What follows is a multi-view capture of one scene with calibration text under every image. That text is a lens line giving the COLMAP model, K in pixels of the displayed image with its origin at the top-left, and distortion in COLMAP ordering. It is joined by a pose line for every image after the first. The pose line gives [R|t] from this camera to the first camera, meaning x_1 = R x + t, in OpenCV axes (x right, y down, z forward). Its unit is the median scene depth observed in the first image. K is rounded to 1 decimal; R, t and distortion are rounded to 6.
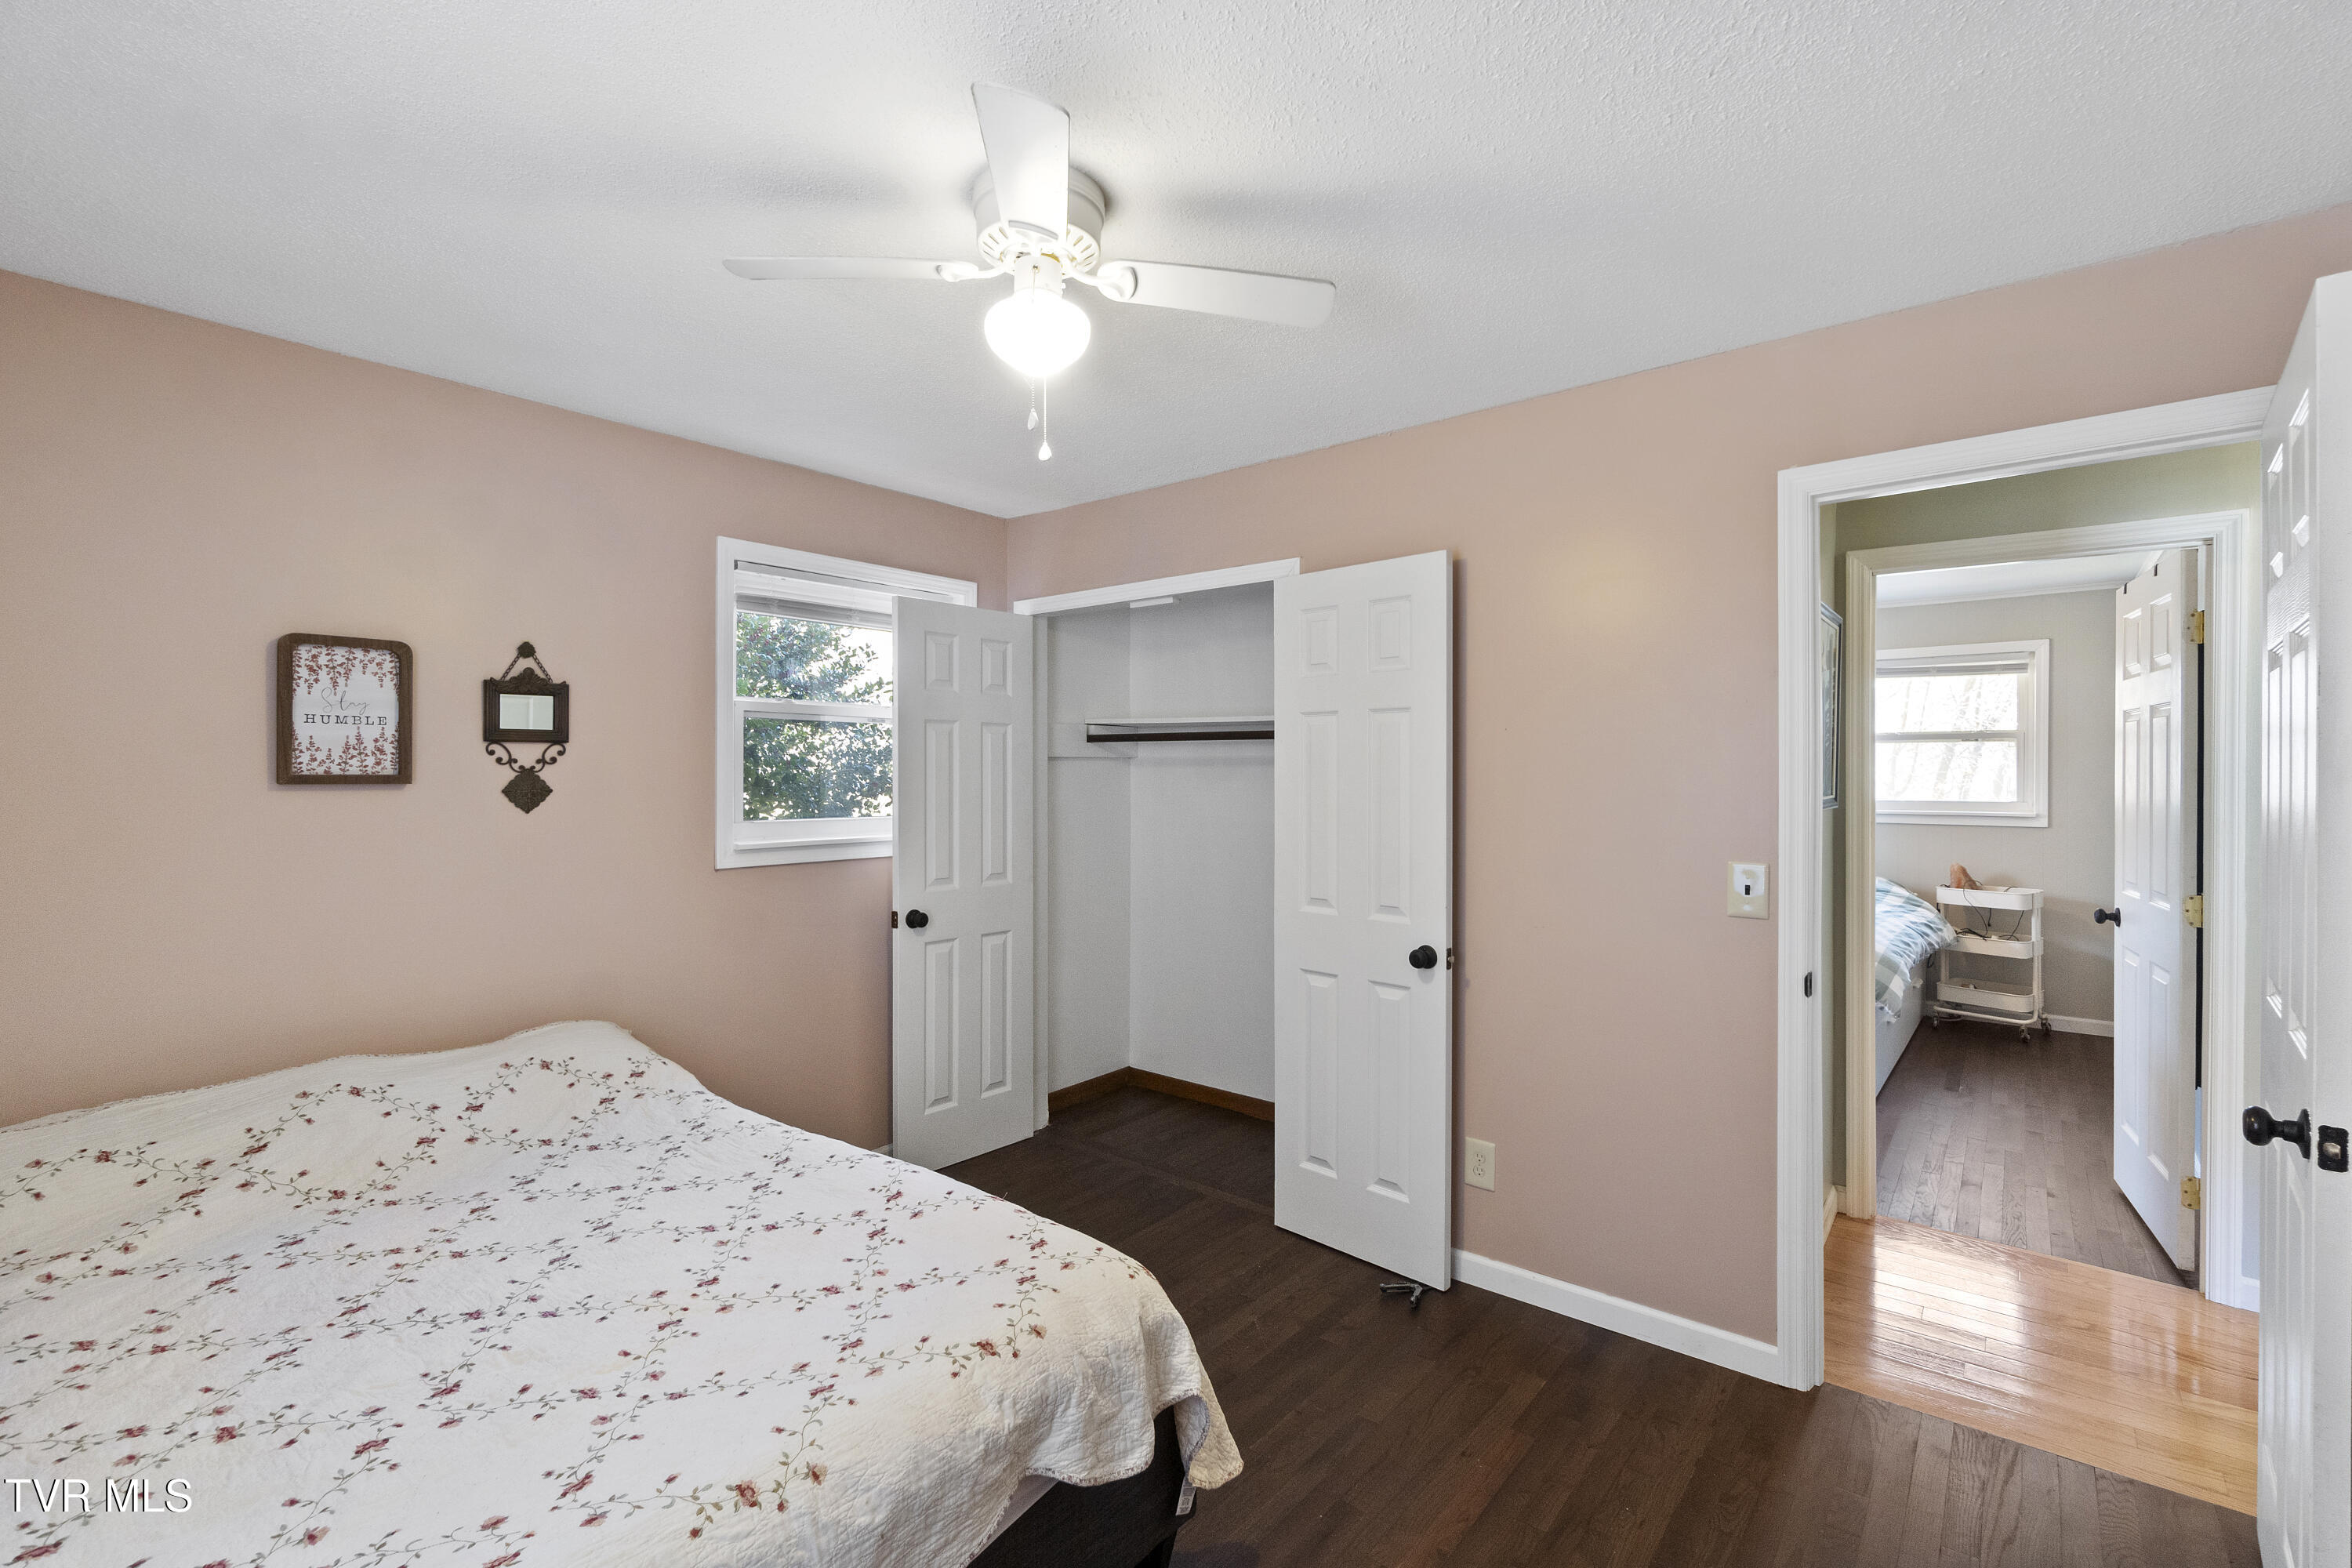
lens RADIAL K [[1027.7, 0, 1180.3], [0, 1027.7, 777.1], [0, 0, 1]] dist [-0.010953, 0.003326]
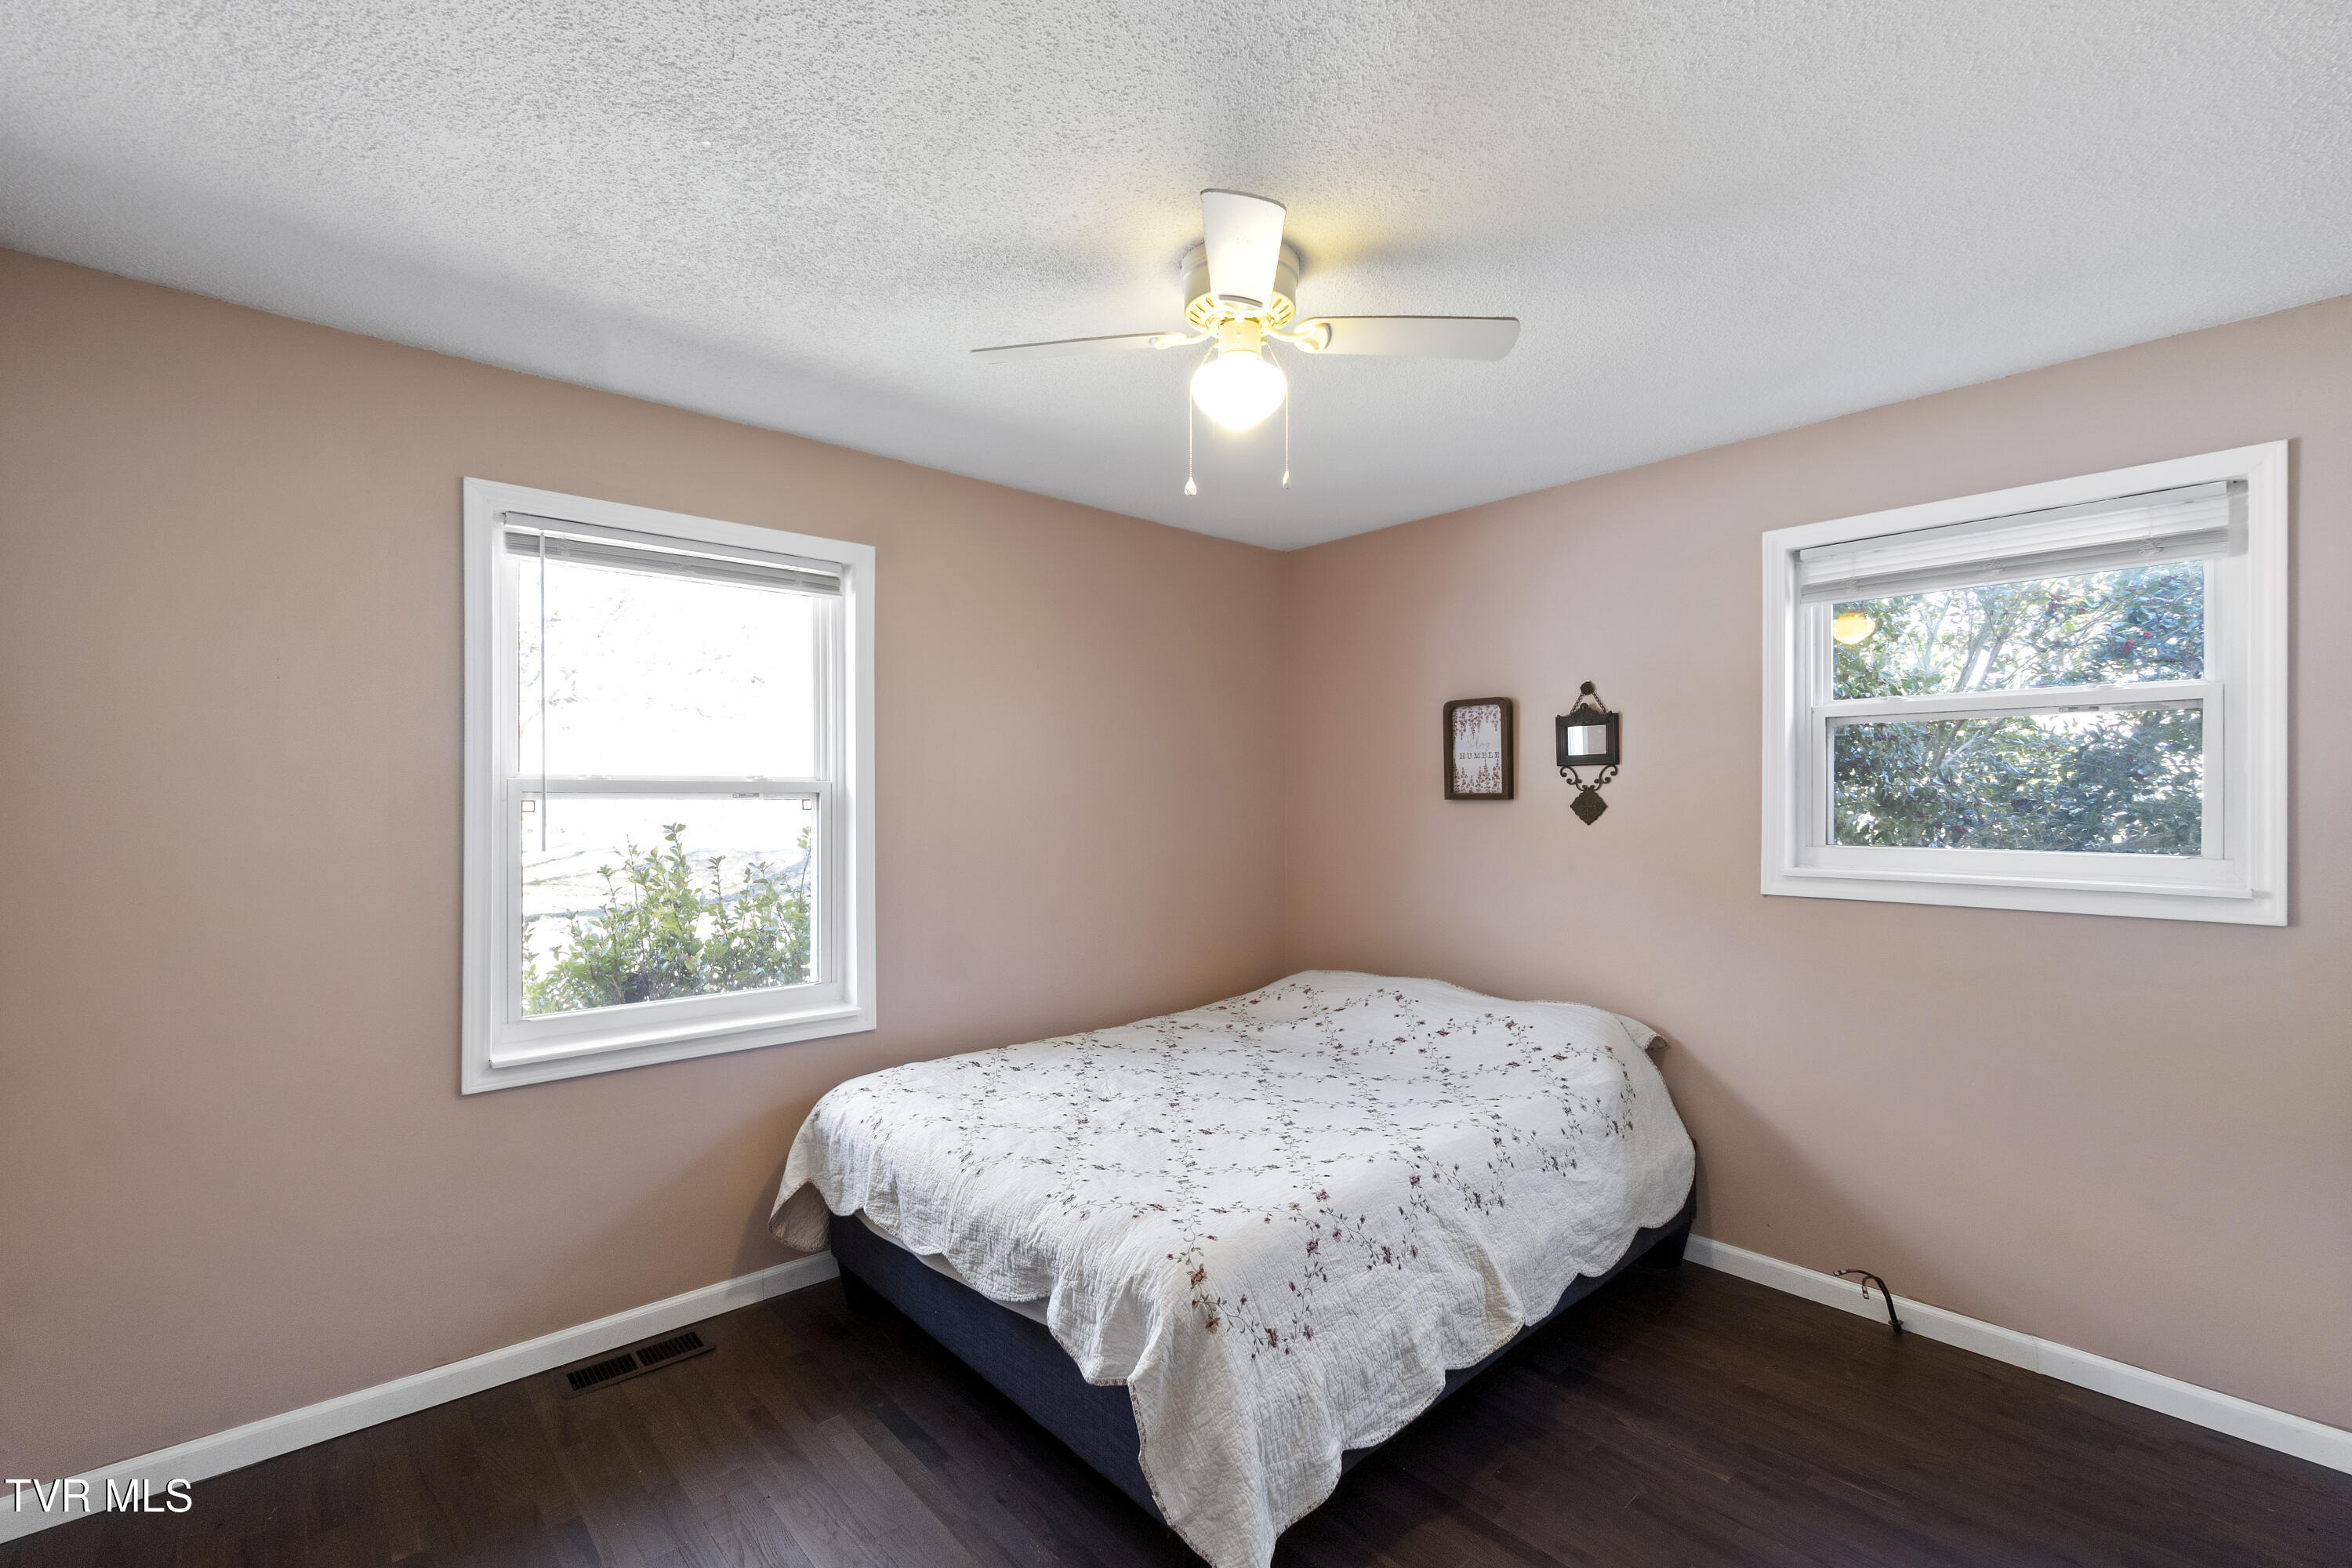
lens RADIAL K [[1027.7, 0, 1176.5], [0, 1027.7, 791.4], [0, 0, 1]] dist [-0.010953, 0.003326]
pose [[-0.154791, -0.004541, -0.987937, 0.683015], [0.000320, 0.999989, -0.004647, 0.002018], [0.987947, -0.001035, -0.154787, 0.788818]]
